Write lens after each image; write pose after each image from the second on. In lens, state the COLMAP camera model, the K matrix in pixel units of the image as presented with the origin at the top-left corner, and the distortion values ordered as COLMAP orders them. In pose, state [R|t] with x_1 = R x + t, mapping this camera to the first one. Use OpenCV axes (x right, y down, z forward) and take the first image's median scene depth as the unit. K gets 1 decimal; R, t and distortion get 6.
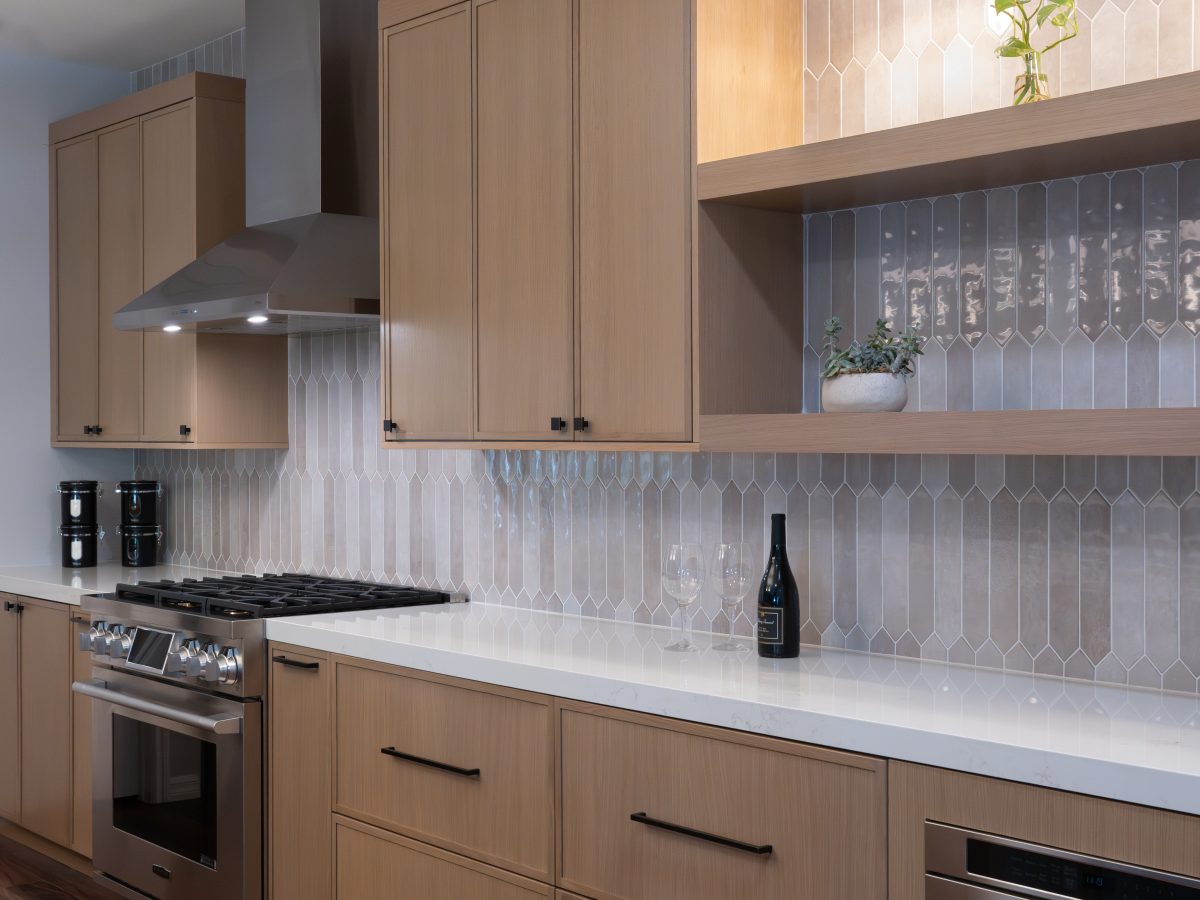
lens RADIAL K [[1628.5, 0, 600.0], [0, 1628.5, 450.0], [0, 0, 1]] dist [-0.007953, 0.026756]
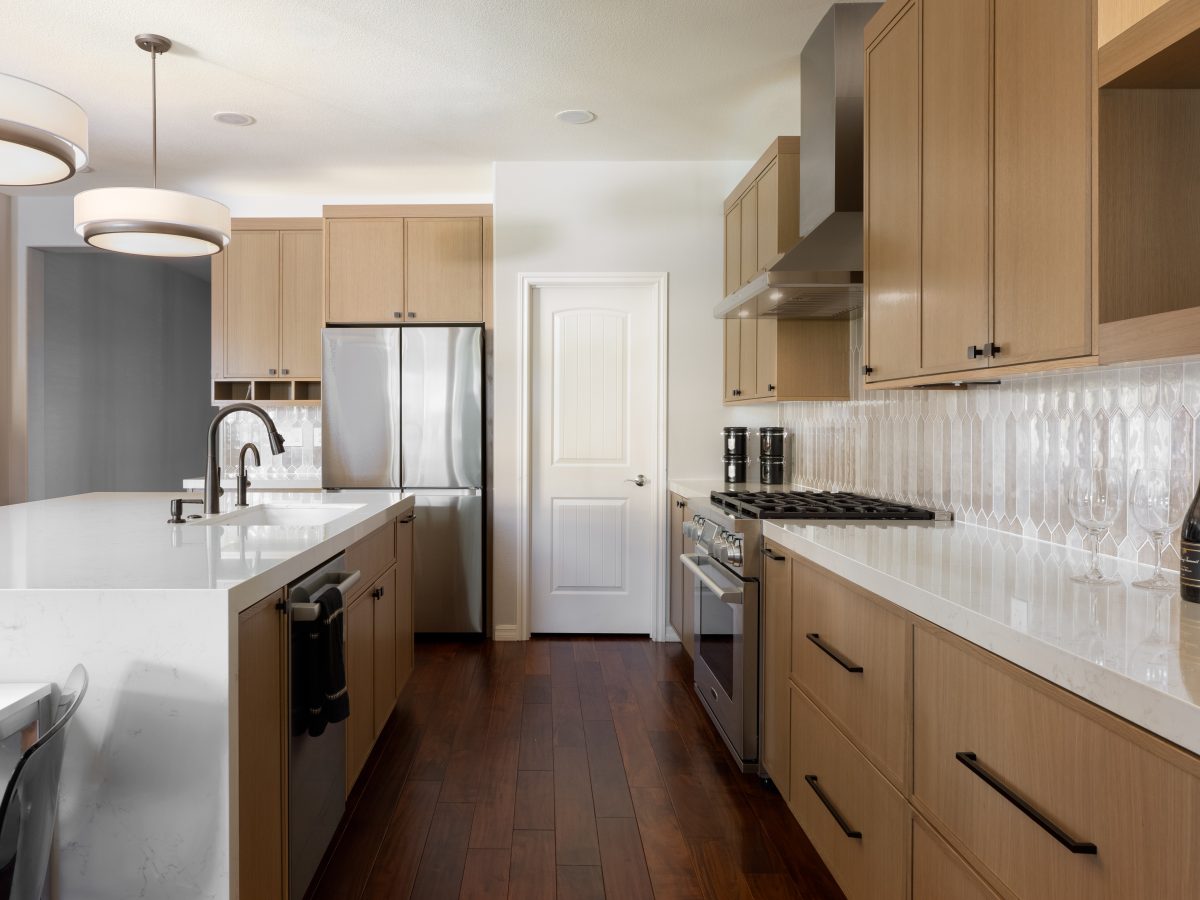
lens RADIAL K [[875.9, 0, 524.8], [0, 875.9, 430.4], [0, 0, 1]] dist [-0.001583, 0.002441]
pose [[0.746576, 0.008143, -0.665251, 0.107060], [-0.009563, 0.999953, 0.001508, 0.028878], [0.665232, 0.005236, 0.746619, 0.306918]]
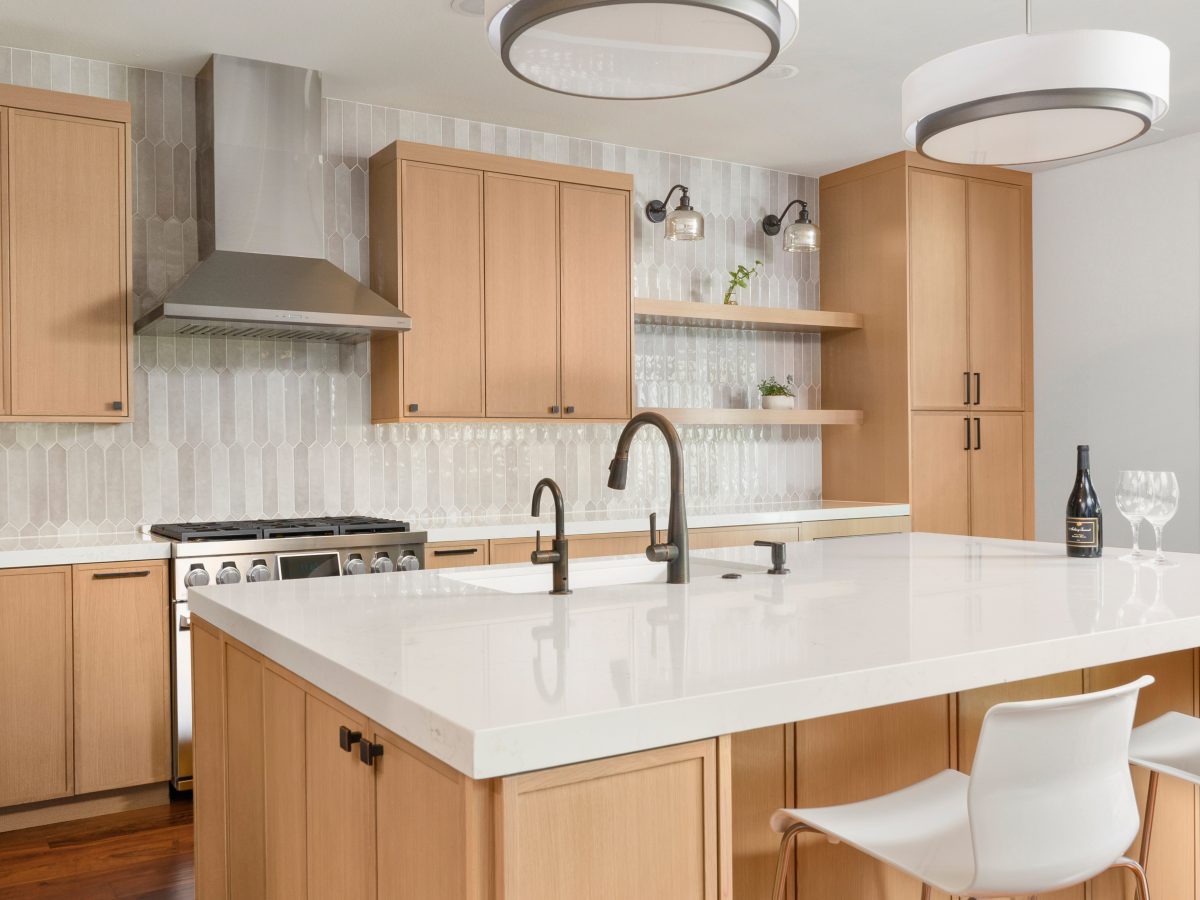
lens RADIAL K [[1076.4, 0, 551.4], [0, 1076.4, 449.7], [0, 0, 1]] dist [0.001482, 0.002280]
pose [[0.179516, 0.000678, 0.983755, -1.050853], [0.018703, 0.999817, -0.004102, 0.030523], [-0.983577, 0.019136, 0.179470, 0.614835]]
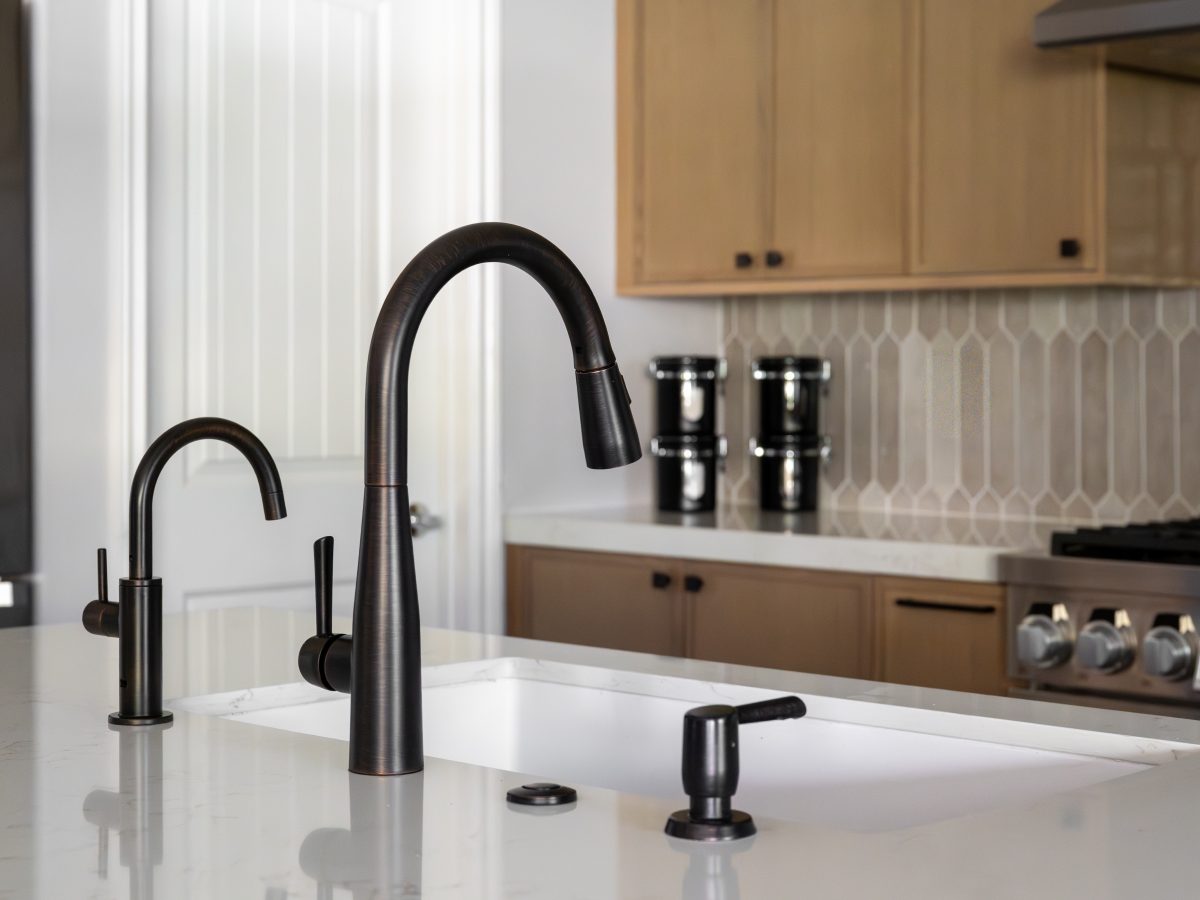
lens RADIAL K [[2206.5, 0, 600.0], [0, 2206.5, 450.0], [0, 0, 1]] dist [-0.046303, -0.104880]
pose [[0.997503, -0.000553, 0.070621, -0.506349], [-0.001455, 0.999596, 0.028386, 0.037182], [-0.070608, -0.028418, 0.997099, 0.318230]]
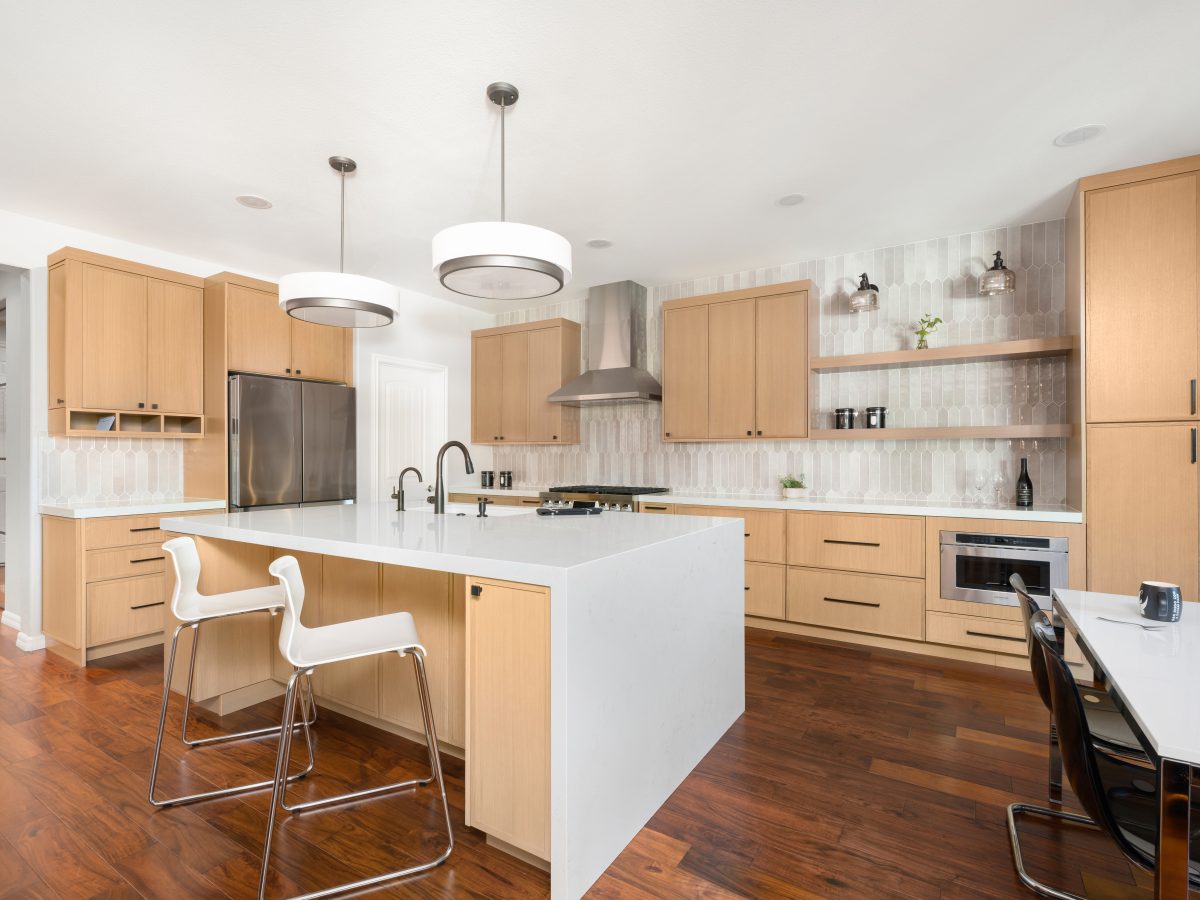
lens RADIAL K [[580.0, 0, 610.9], [0, 580.0, 454.4], [0, 0, 1]] dist [-0.002198, 0.000027]
pose [[0.950861, 0.005012, 0.309578, -0.533877], [-0.001255, 0.999923, -0.012331, 0.034875], [-0.309616, 0.011337, 0.950794, -0.040338]]
